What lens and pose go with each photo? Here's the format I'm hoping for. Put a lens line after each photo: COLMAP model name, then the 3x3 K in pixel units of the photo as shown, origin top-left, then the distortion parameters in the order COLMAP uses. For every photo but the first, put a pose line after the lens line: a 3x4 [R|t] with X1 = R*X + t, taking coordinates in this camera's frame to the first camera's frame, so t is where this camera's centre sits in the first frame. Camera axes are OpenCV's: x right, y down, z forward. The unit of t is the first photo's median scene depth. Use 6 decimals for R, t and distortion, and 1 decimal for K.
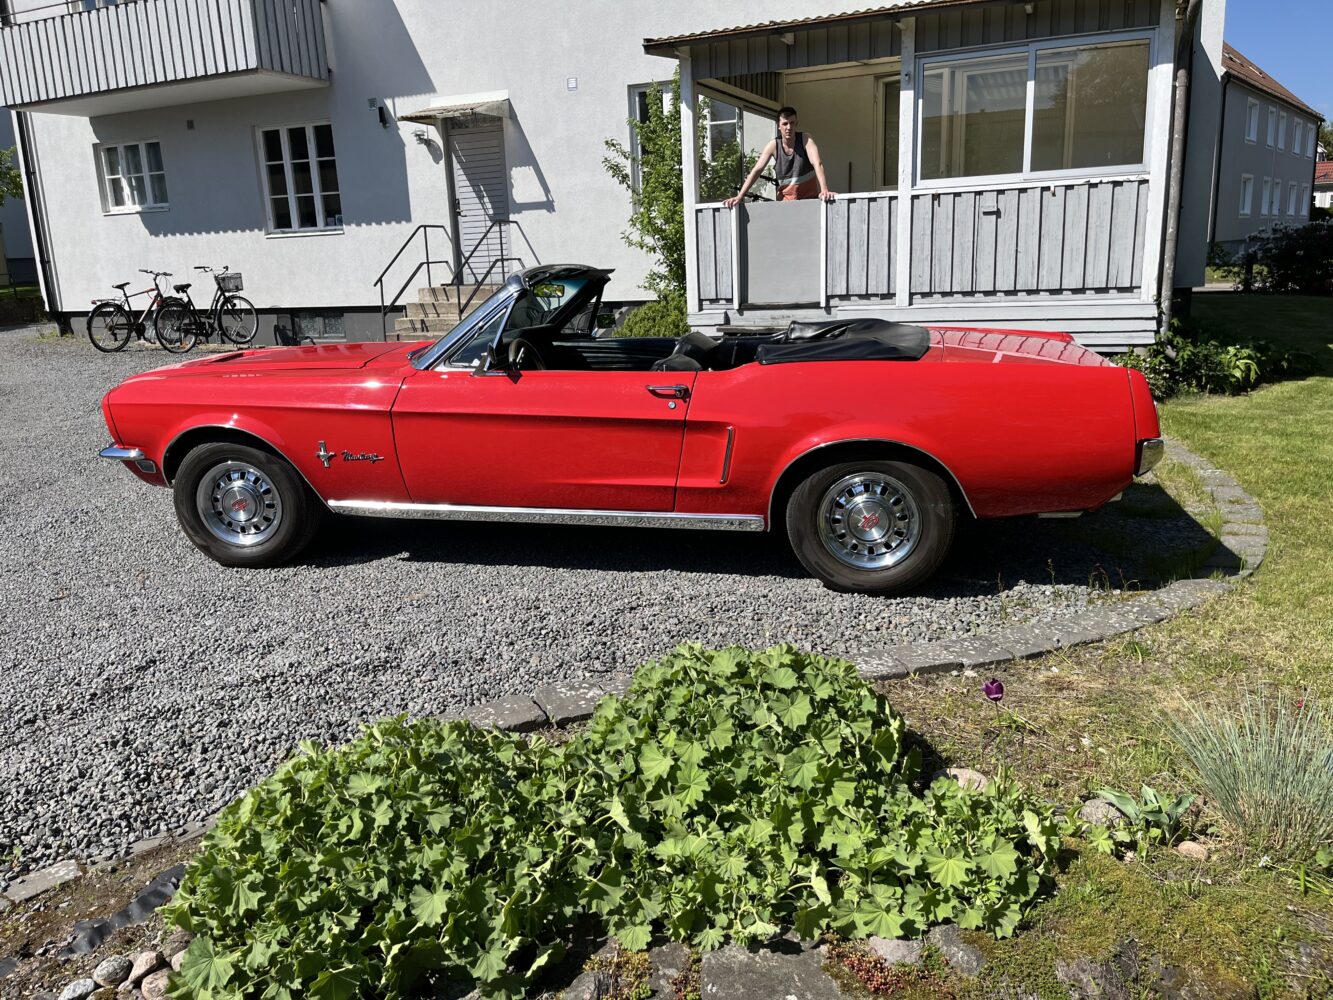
lens RADIAL K [[1005.3, 0, 670.6], [0, 1005.3, 504.3], [0, 0, 1]] dist [-0.007817, -0.008012]
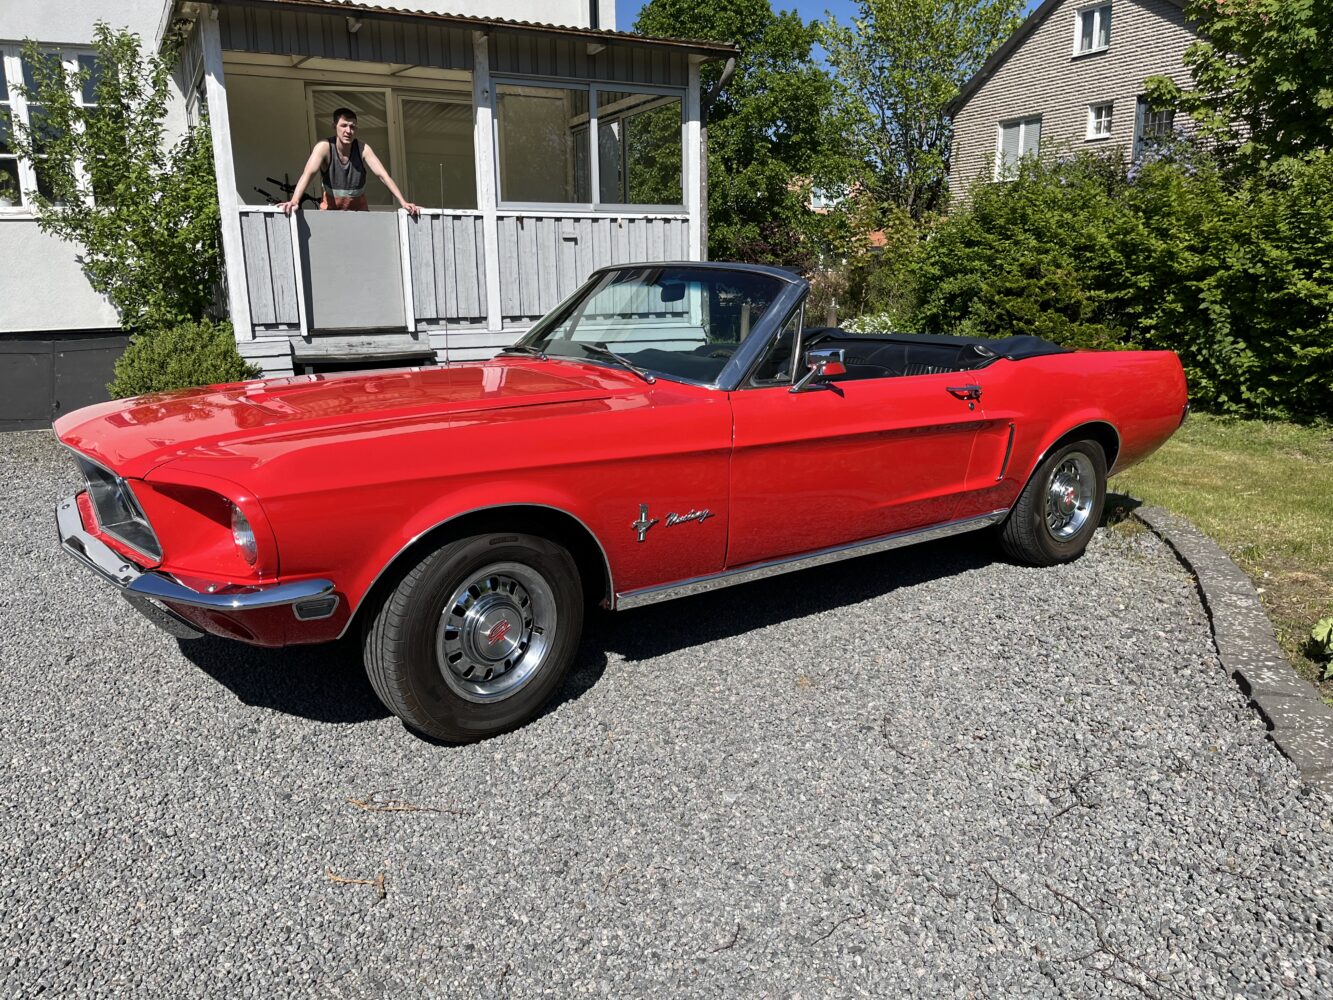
lens RADIAL K [[1005.3, 0, 669.1], [0, 1005.3, 496.7], [0, 0, 1]] dist [-0.007817, -0.008012]
pose [[0.621515, -0.131532, 0.772282, -0.438770], [0.168270, 0.985209, 0.032377, -0.043746], [-0.765118, 0.109829, 0.634455, 0.284101]]
